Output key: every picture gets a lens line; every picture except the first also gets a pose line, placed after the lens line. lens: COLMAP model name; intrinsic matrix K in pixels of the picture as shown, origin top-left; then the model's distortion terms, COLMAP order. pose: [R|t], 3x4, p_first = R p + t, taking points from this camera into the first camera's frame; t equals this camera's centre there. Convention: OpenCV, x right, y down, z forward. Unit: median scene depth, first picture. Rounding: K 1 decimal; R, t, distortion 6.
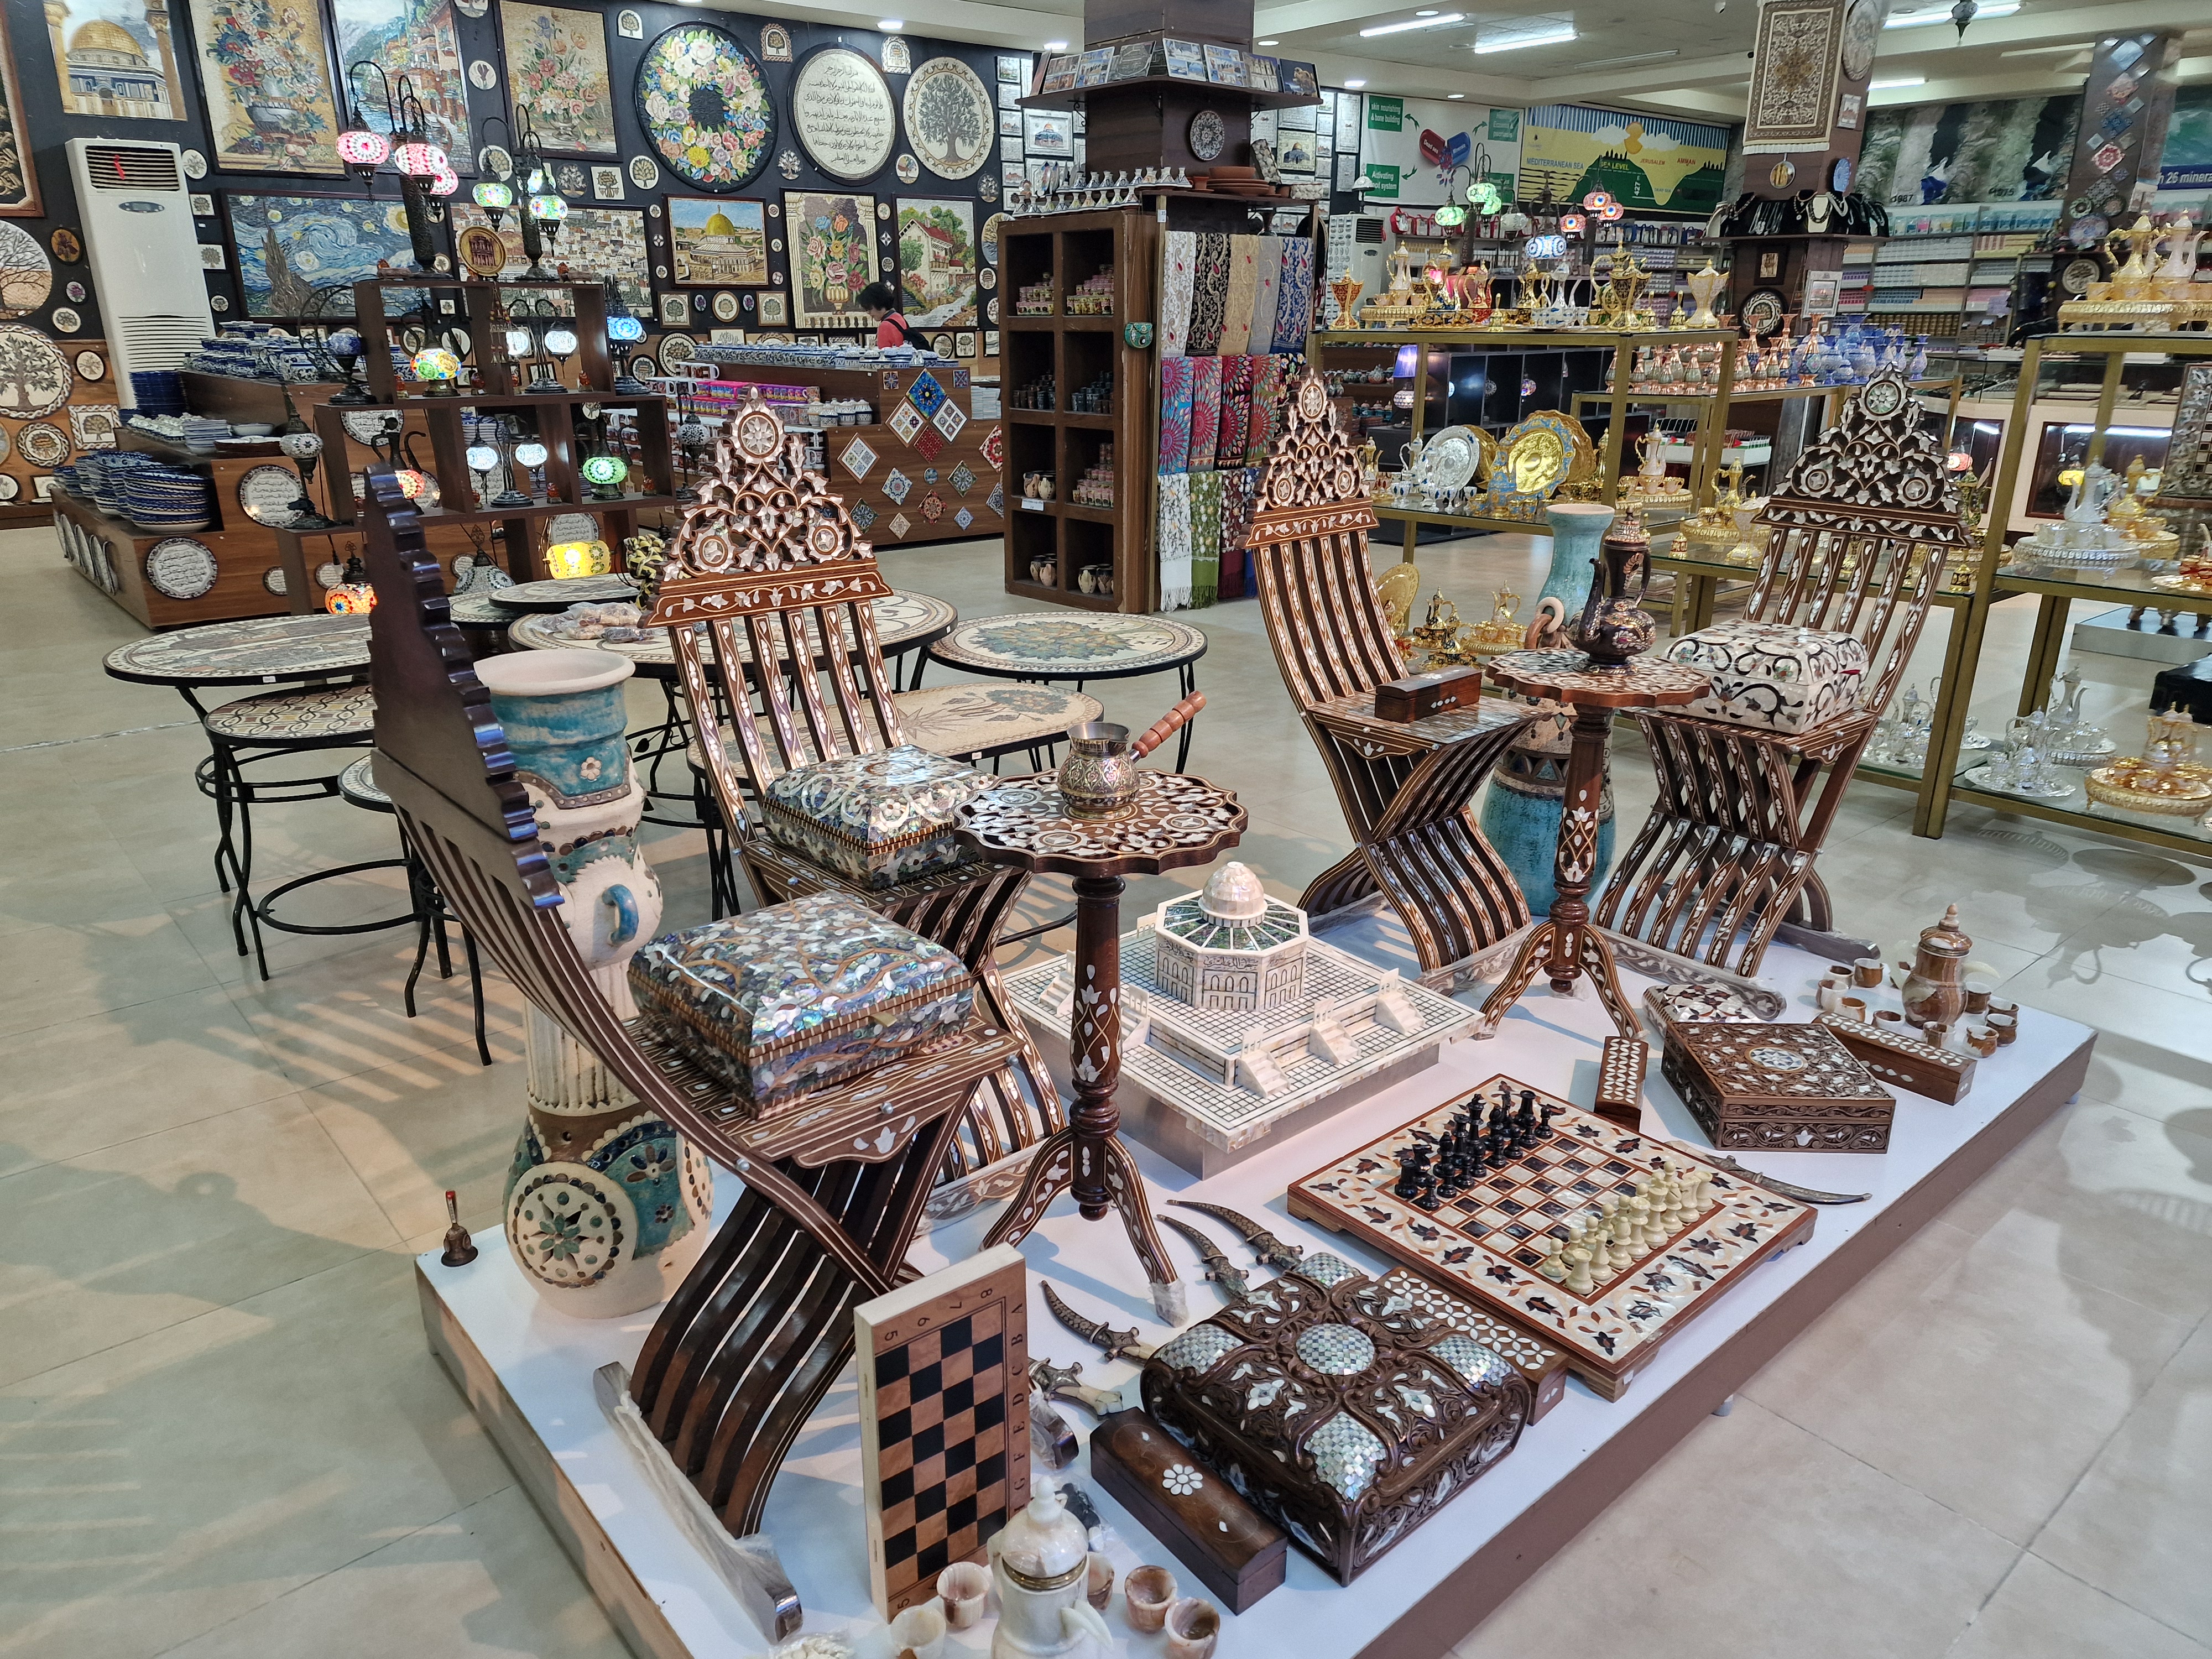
lens RADIAL K [[1488.9, 0, 1102.8], [0, 1488.9, 835.2], [0, 0, 1]] dist [0.024408, -0.007867]
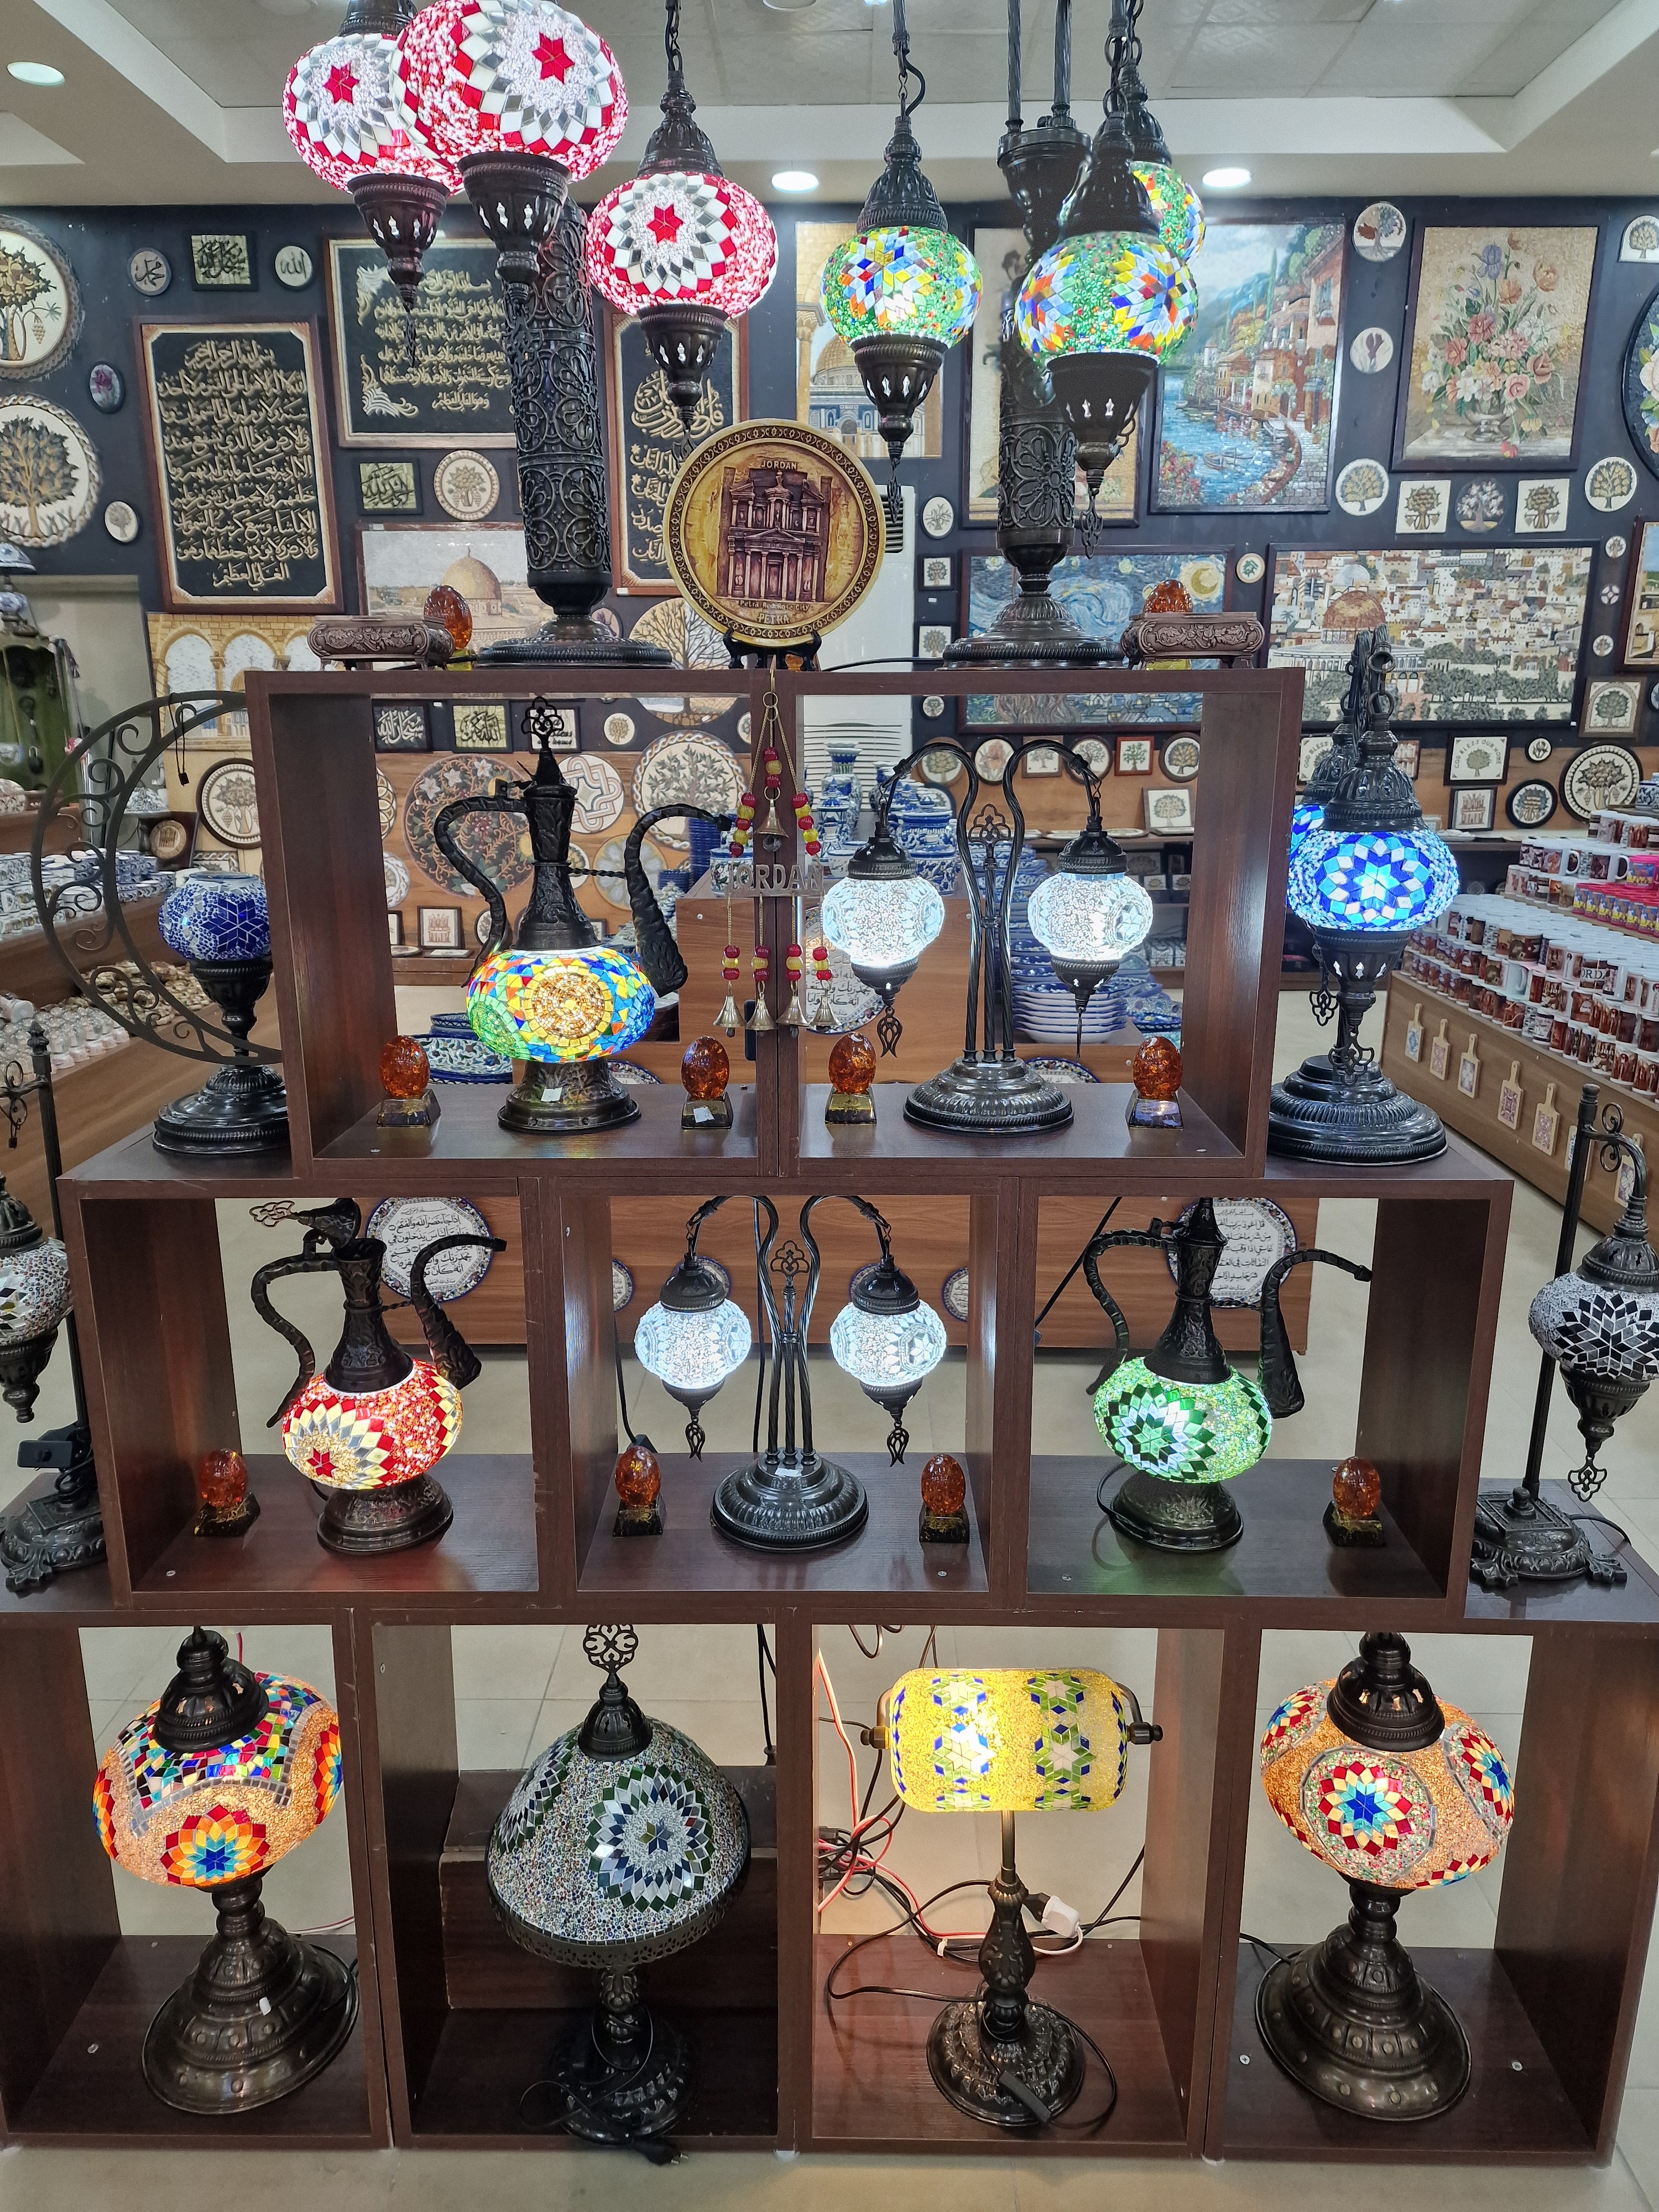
lens RADIAL K [[1488.9, 0, 822.3], [0, 1488.9, 1102.9], [0, 0, 1]] dist [0.024408, -0.007867]
pose [[0.745370, 0.174743, -0.643342, -0.114043], [-0.220702, 0.975298, 0.009205, -0.140420], [0.629059, 0.135125, 0.765524, 0.384031]]
